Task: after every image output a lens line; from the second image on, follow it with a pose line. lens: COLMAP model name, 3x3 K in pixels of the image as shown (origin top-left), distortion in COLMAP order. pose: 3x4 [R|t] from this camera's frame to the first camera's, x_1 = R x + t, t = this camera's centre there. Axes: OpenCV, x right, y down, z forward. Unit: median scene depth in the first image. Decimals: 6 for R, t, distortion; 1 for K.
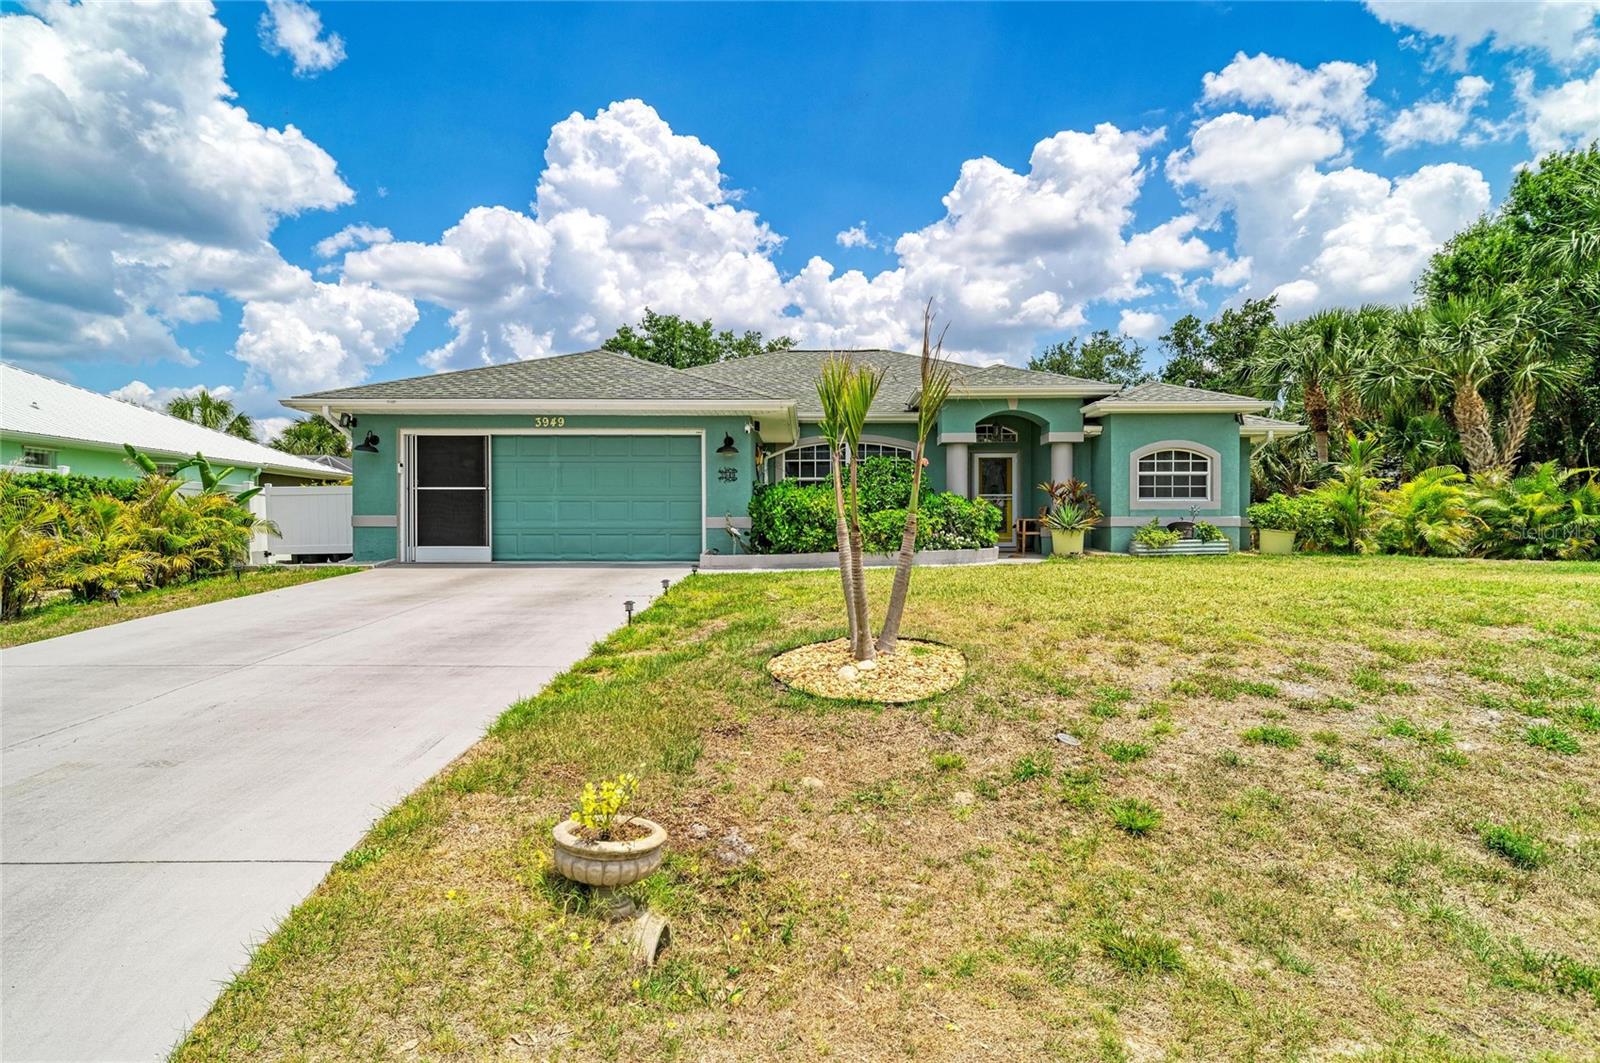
lens RADIAL K [[863.8, 0, 800.0], [0, 863.8, 531.5], [0, 0, 1]] dist [0.007045, 0.001689]
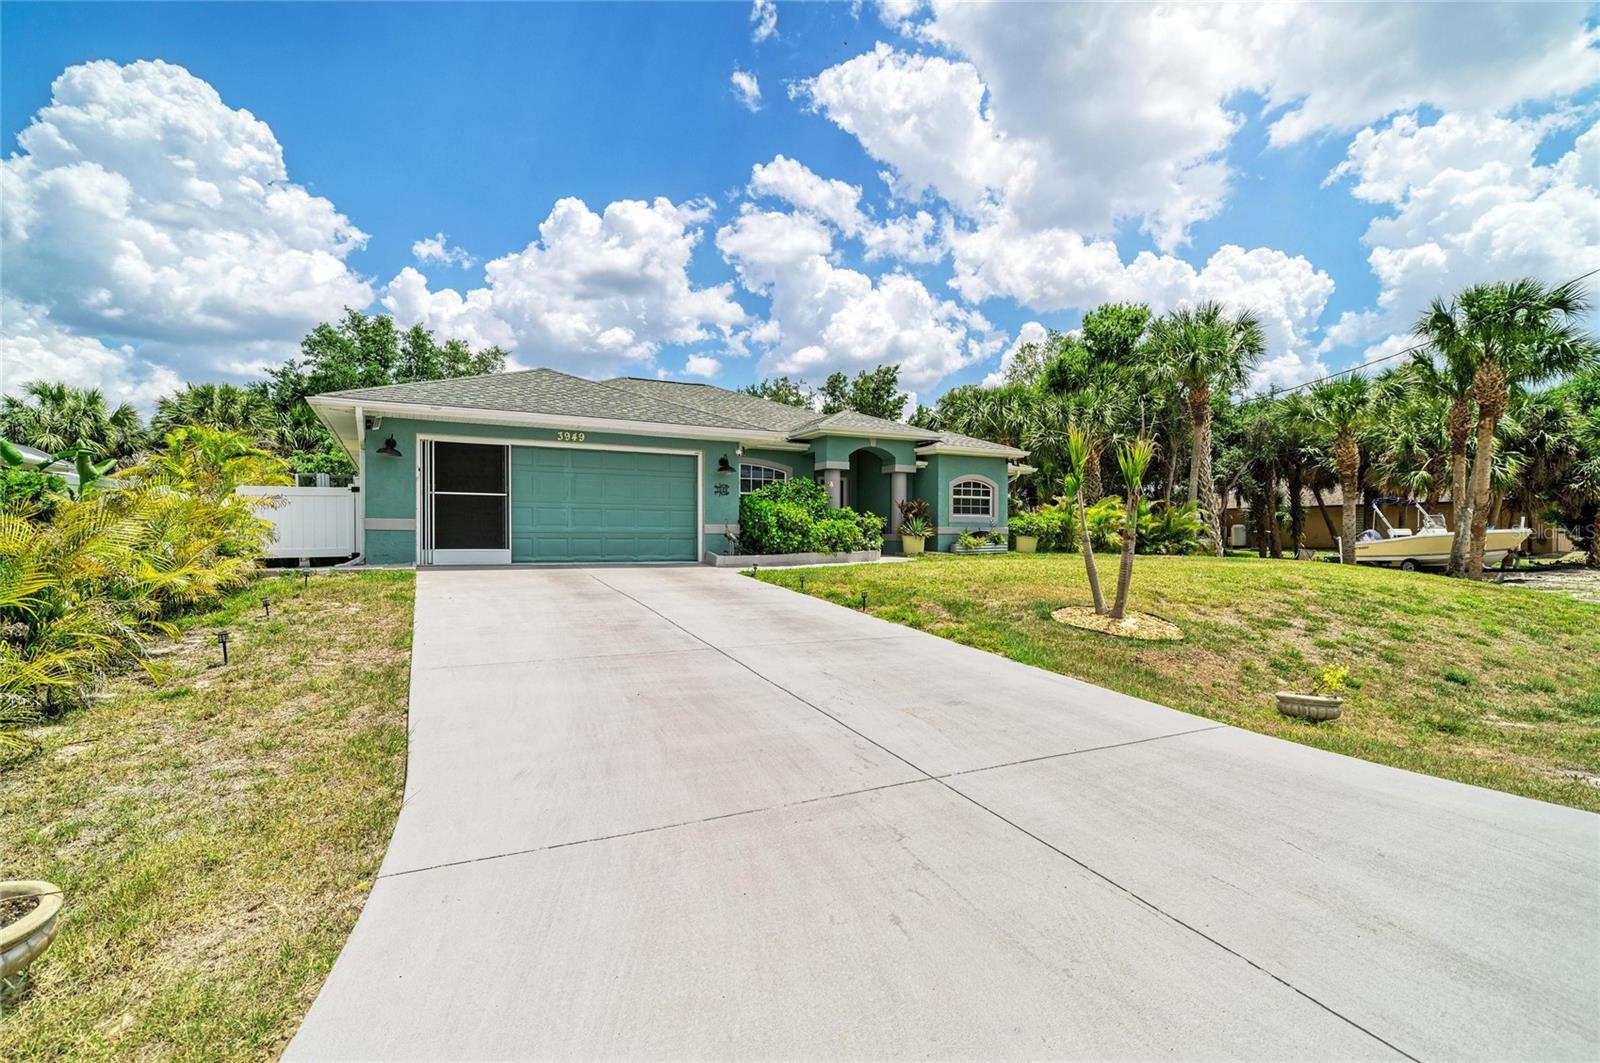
lens RADIAL K [[760.2, 0, 800.0], [0, 760.2, 531.5], [0, 0, 1]] dist [-0.000762, -0.000041]
pose [[0.887223, 0.007155, 0.461285, -0.419646], [-0.004210, 0.999964, -0.007414, 0.000686], [-0.461321, 0.004636, 0.887221, 0.002081]]
